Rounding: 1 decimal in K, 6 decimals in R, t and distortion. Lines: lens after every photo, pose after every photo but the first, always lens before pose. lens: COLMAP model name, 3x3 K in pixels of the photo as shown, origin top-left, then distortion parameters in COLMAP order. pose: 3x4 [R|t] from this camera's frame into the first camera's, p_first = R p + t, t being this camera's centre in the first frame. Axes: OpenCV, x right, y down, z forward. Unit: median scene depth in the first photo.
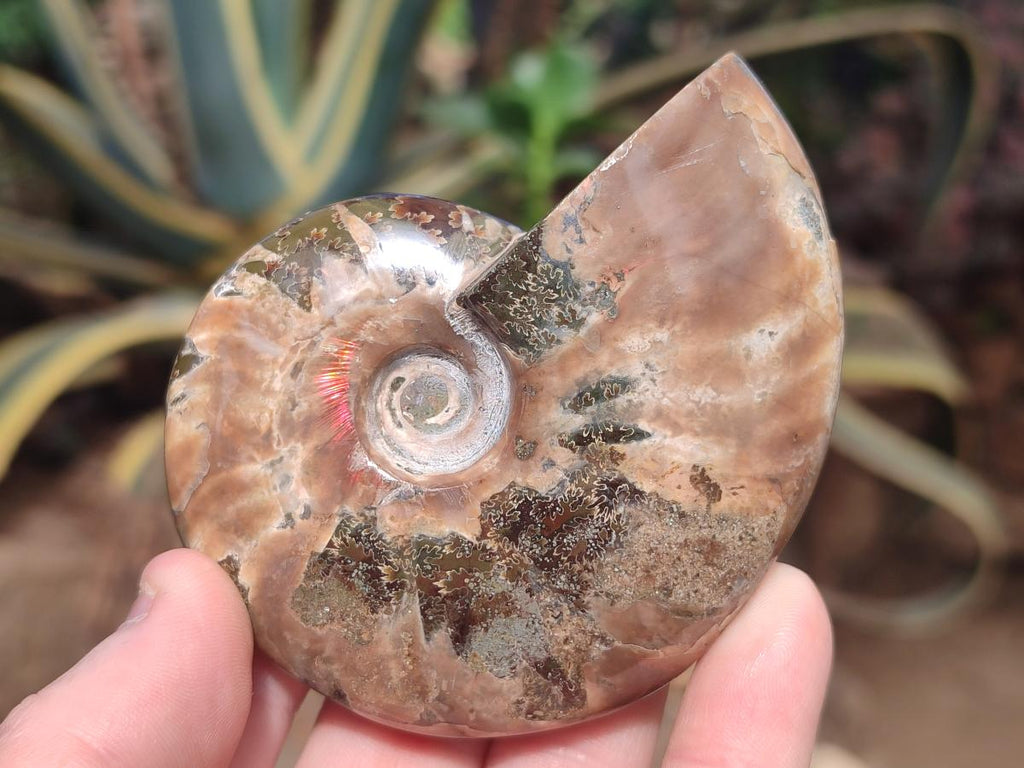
lens RADIAL K [[1502.7, 0, 512.0], [0, 1502.7, 384.0], [0, 0, 1]] dist [0.357198, -2.690873]
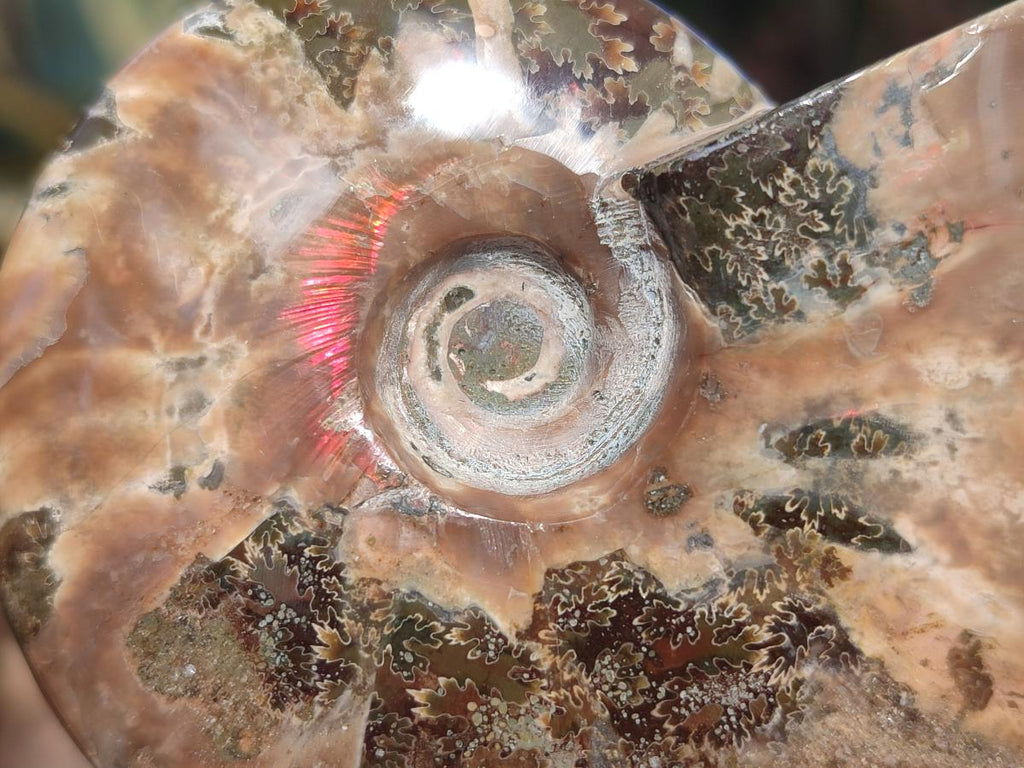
lens RADIAL K [[1605.9, 0, 515.9], [0, 1605.9, 380.2], [0, 0, 1]] dist [0.308778, -2.684813]
pose [[0.946698, 0.320624, 0.031035, -0.067632], [-0.319944, 0.947108, -0.024950, 0.035494], [-0.037393, 0.013691, 0.999207, 0.456584]]
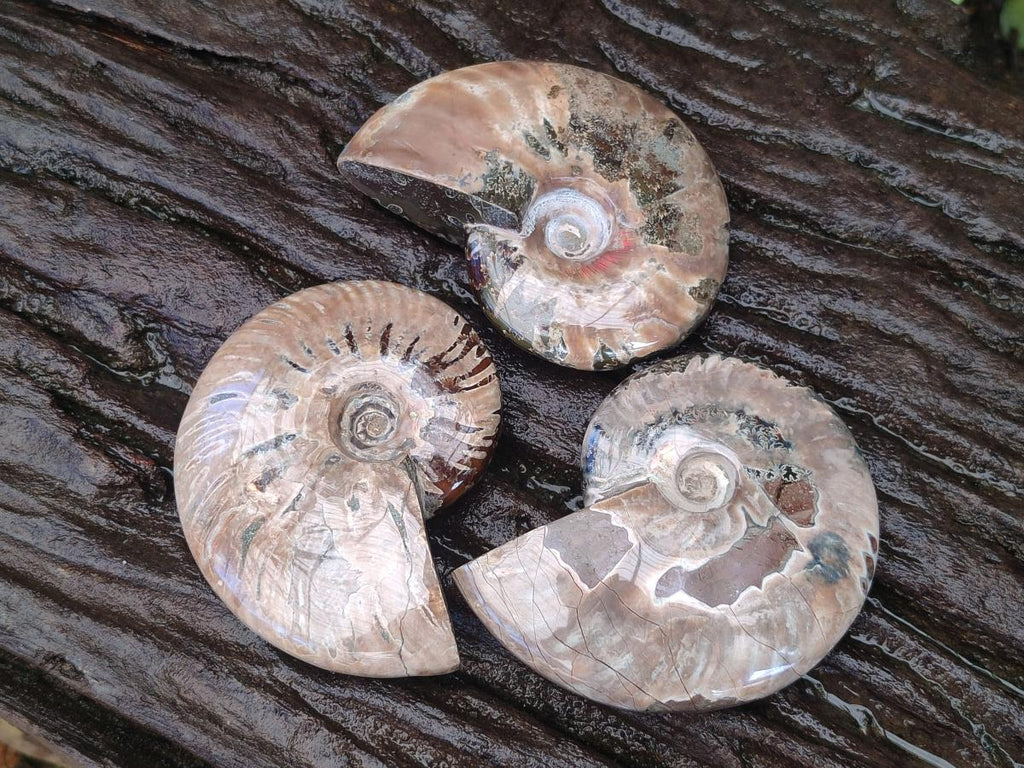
lens RADIAL K [[1505.5, 0, 511.5], [0, 1505.5, 365.5], [0, 0, 1]] dist [0.362095, -2.846609]
pose [[-0.407588, -0.861595, 0.302534, -0.760853], [0.903357, -0.332008, 0.271510, -0.643491], [-0.133488, 0.383960, 0.913650, -0.676772]]
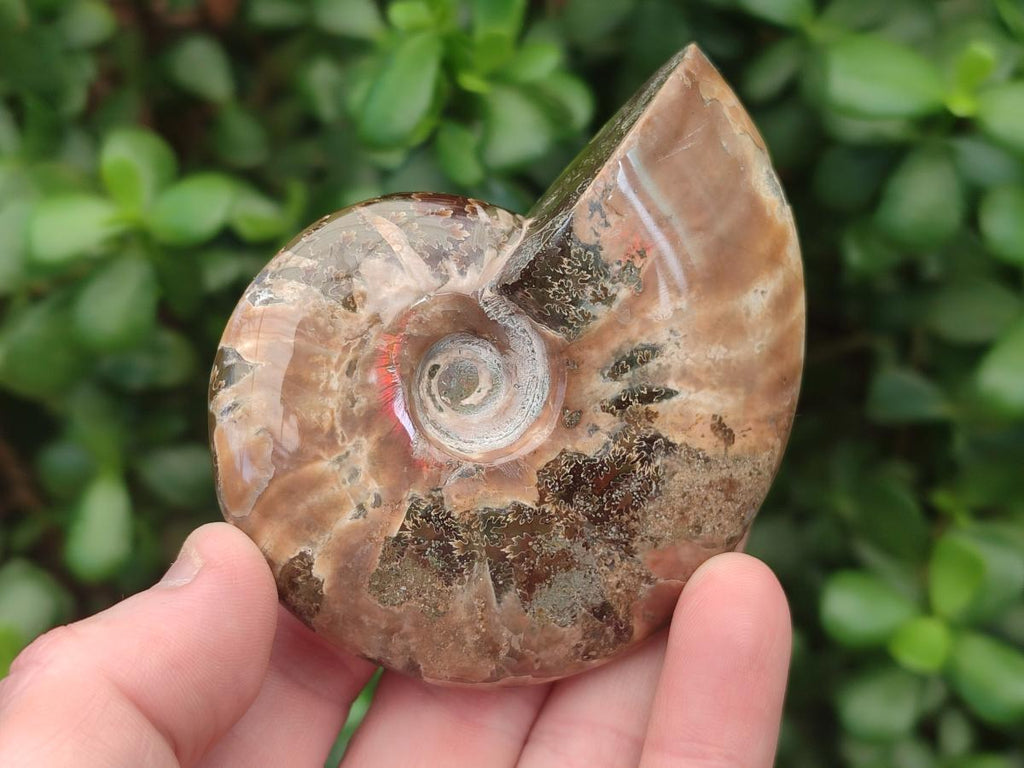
lens RADIAL K [[1502.7, 0, 512.0], [0, 1502.7, 384.0], [0, 0, 1]] dist [0.357198, -2.690873]
pose [[0.952996, -0.108950, 0.282717, -0.337746], [0.098136, 0.993804, 0.052178, -0.042714], [-0.286650, -0.021981, 0.957783, -0.037741]]
